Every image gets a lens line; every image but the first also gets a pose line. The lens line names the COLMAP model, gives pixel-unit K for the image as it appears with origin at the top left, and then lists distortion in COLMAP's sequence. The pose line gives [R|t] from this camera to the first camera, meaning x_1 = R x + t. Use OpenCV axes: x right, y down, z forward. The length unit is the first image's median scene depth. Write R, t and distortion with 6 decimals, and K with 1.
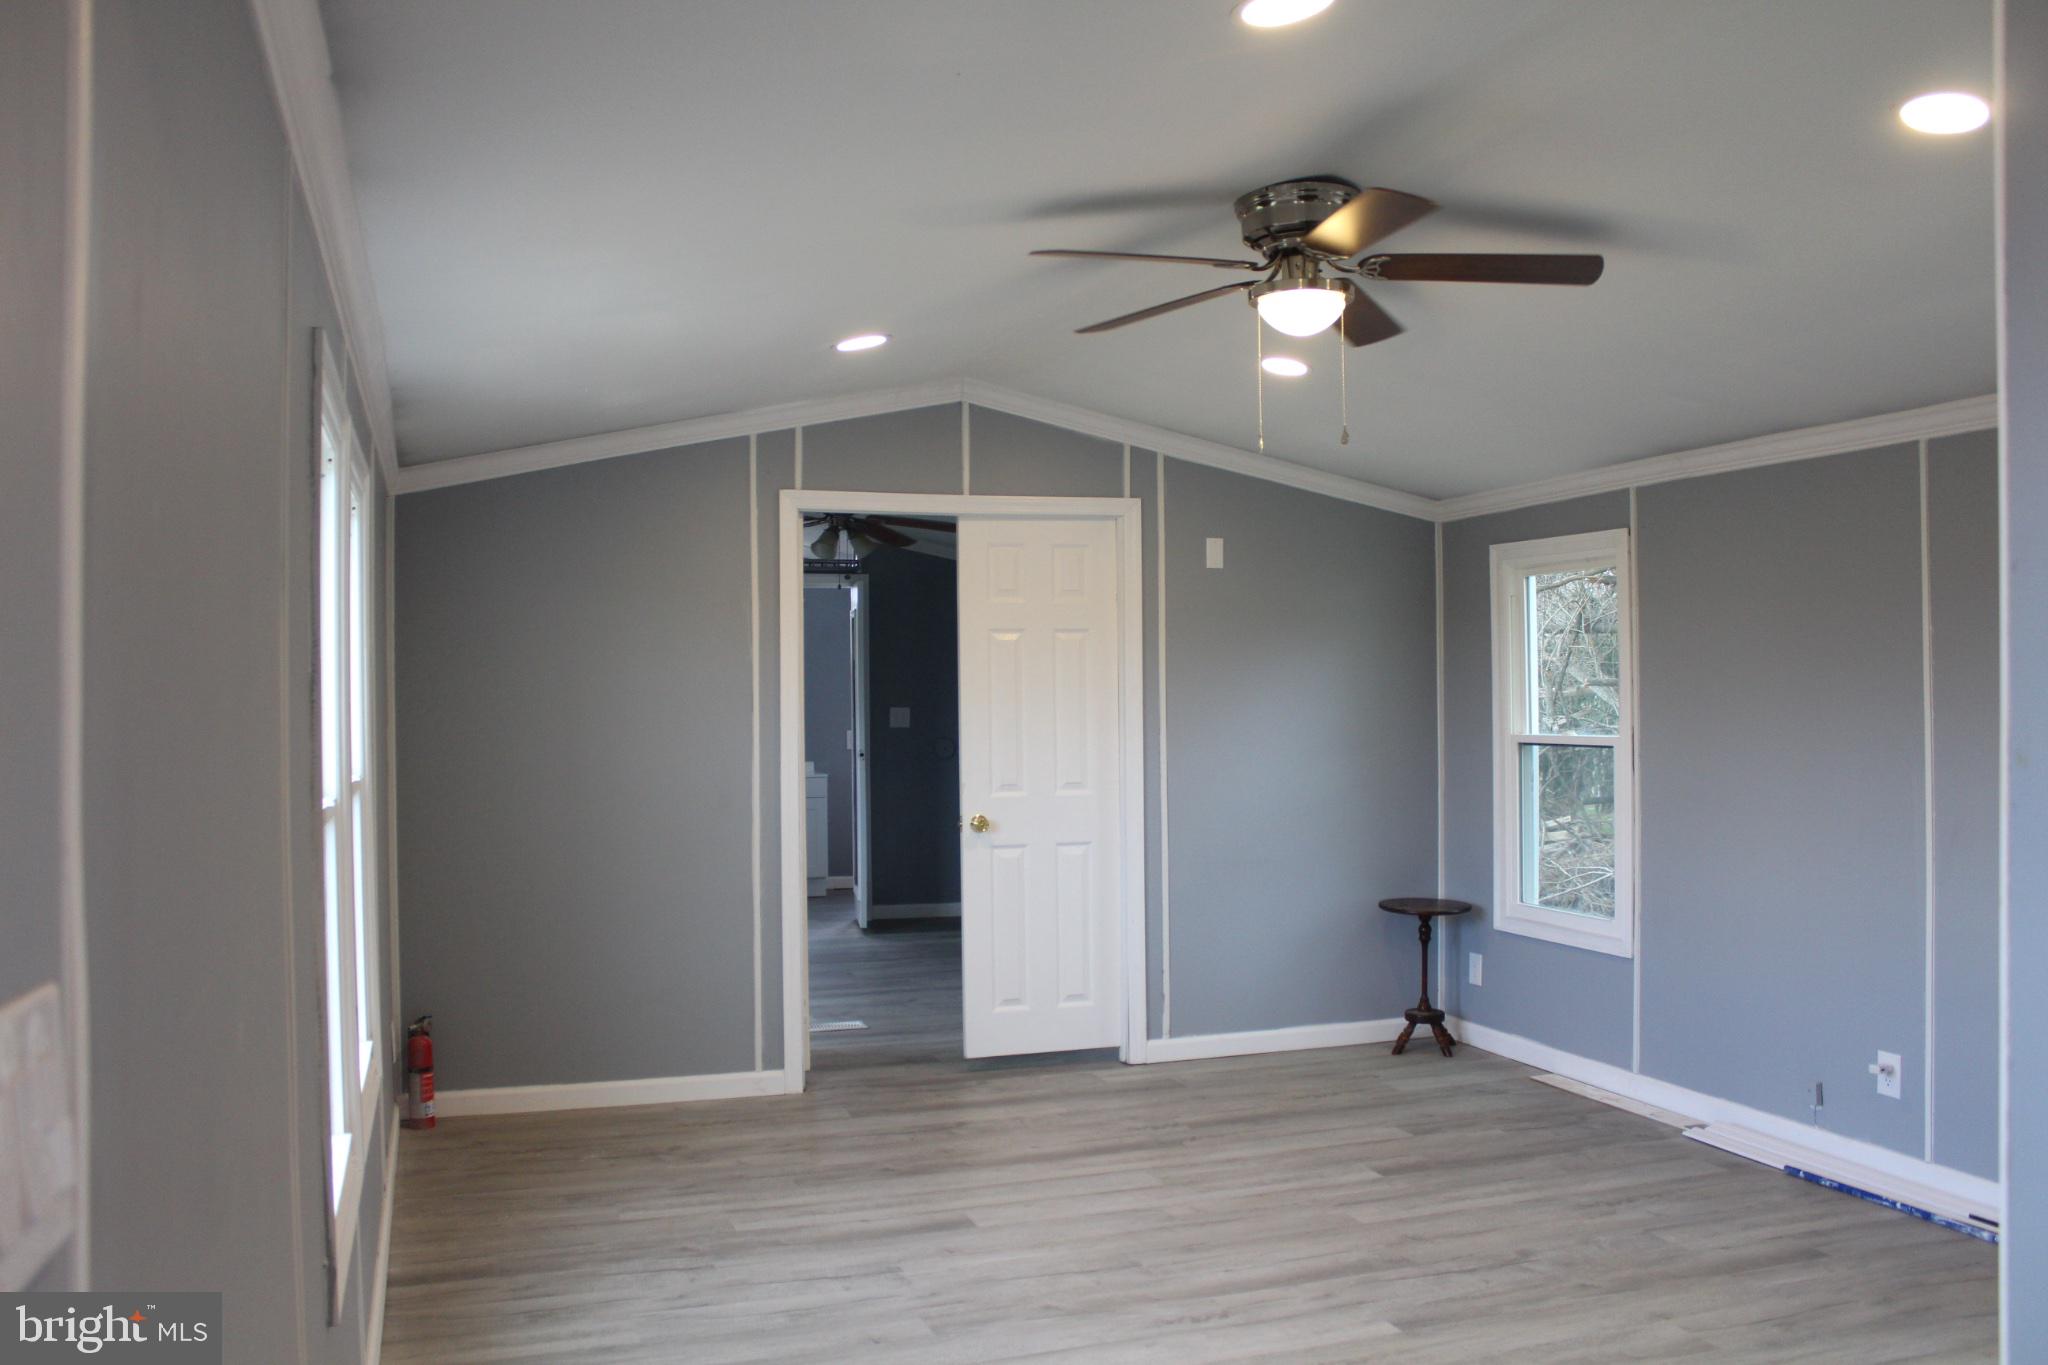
lens RADIAL K [[1671.6, 0, 1024.0], [0, 1671.6, 682.5], [0, 0, 1]] dist [-0.107147, 0.007234]
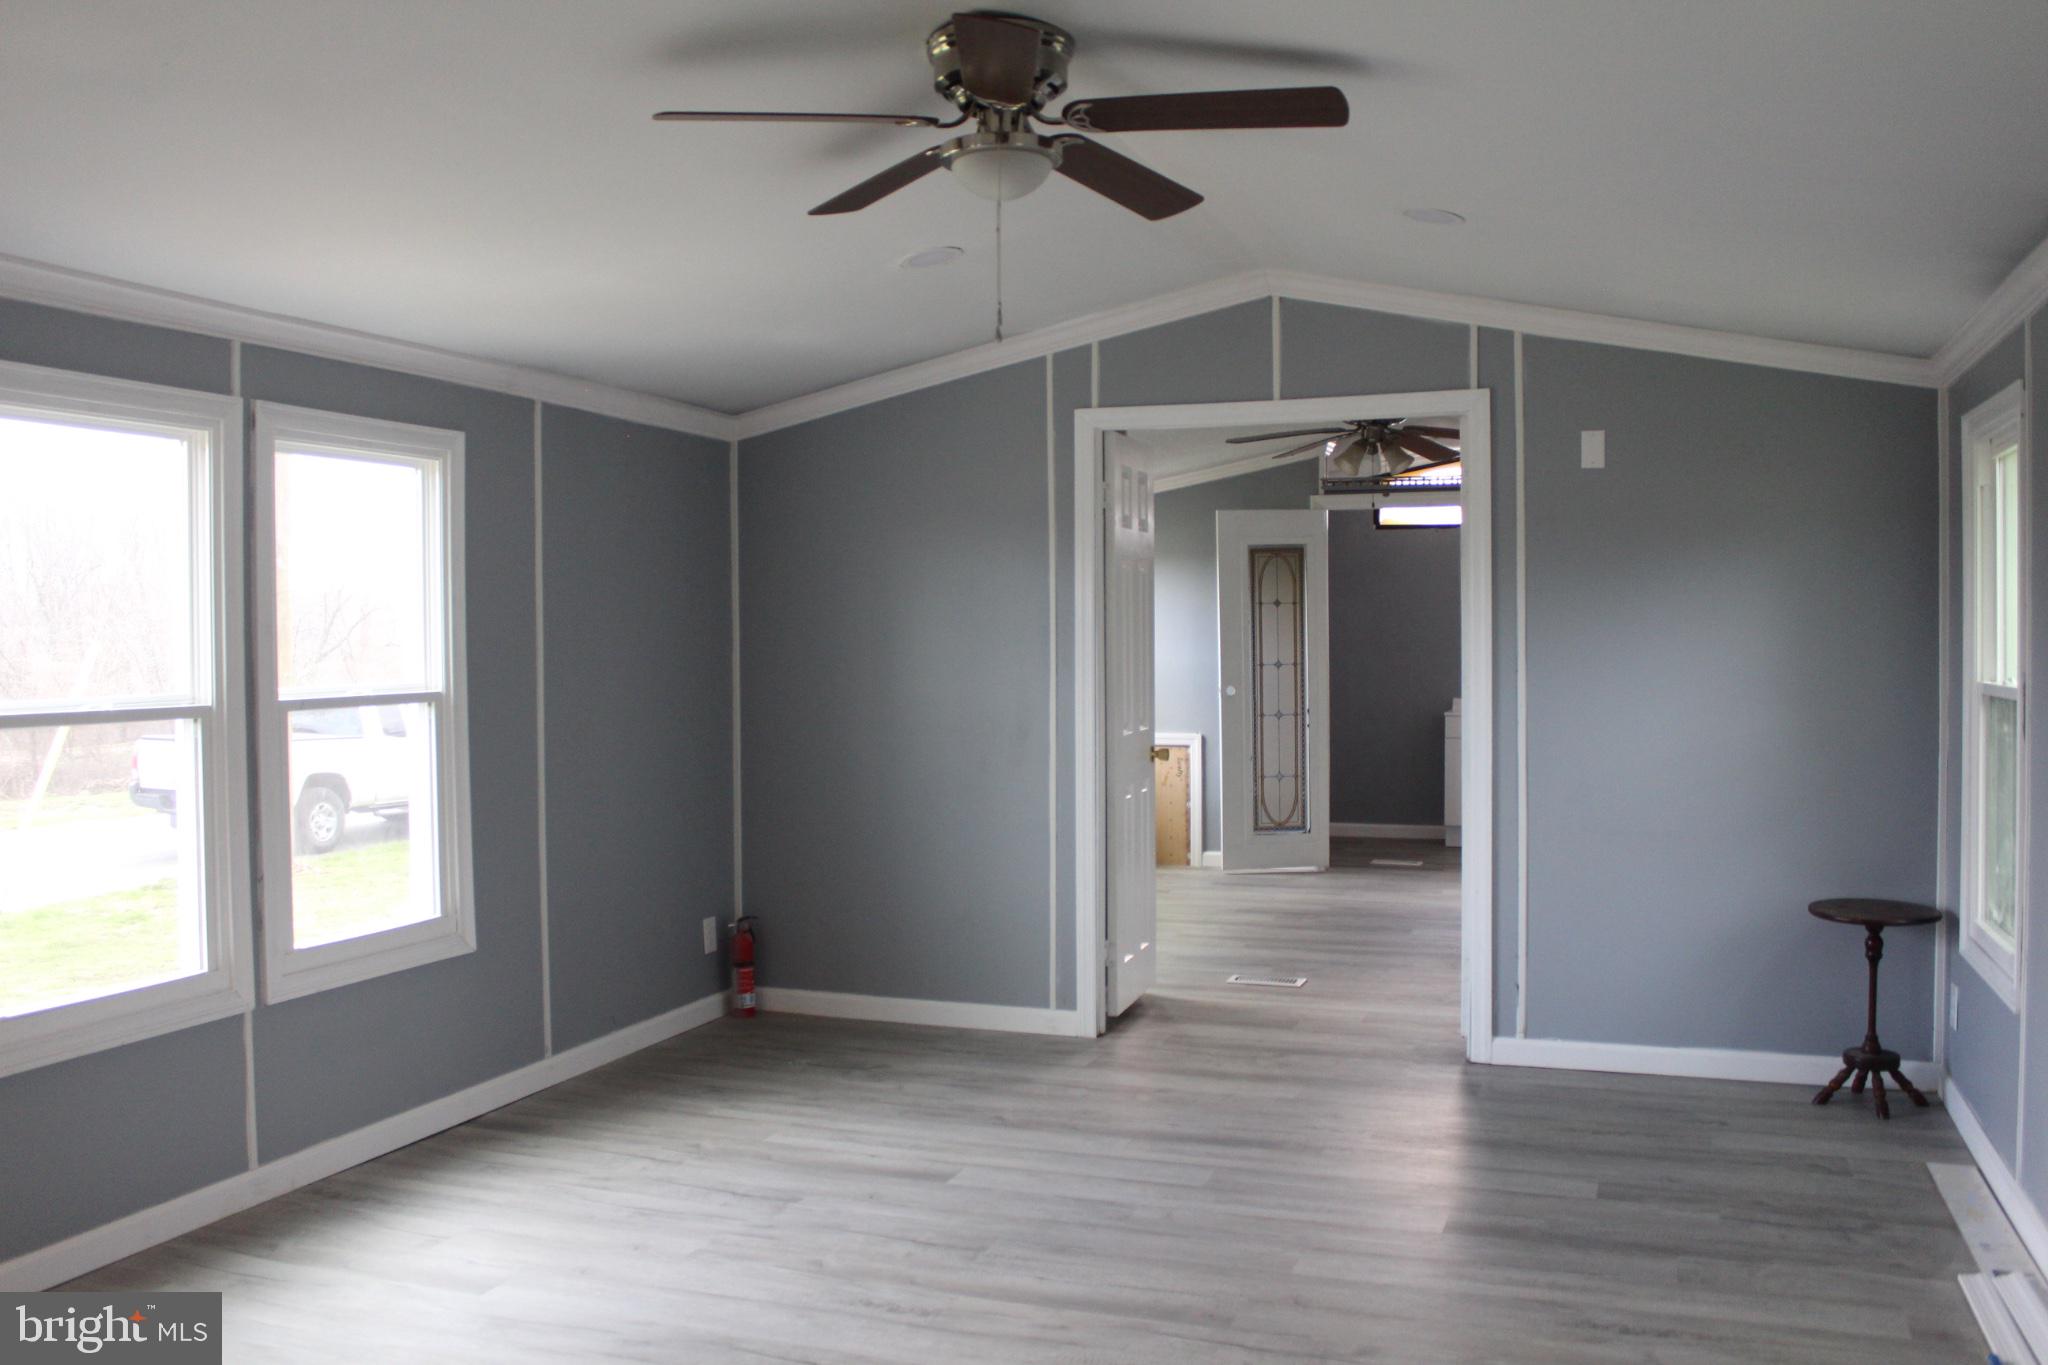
lens RADIAL K [[1770.1, 0, 995.2], [0, 1770.1, 681.6], [0, 0, 1]] dist [-0.132682, 0.108750]
pose [[0.774264, 0.022896, -0.632448, 0.556996], [0.005991, 0.999035, 0.043502, -0.005177], [0.632834, -0.037471, 0.773380, 0.213240]]
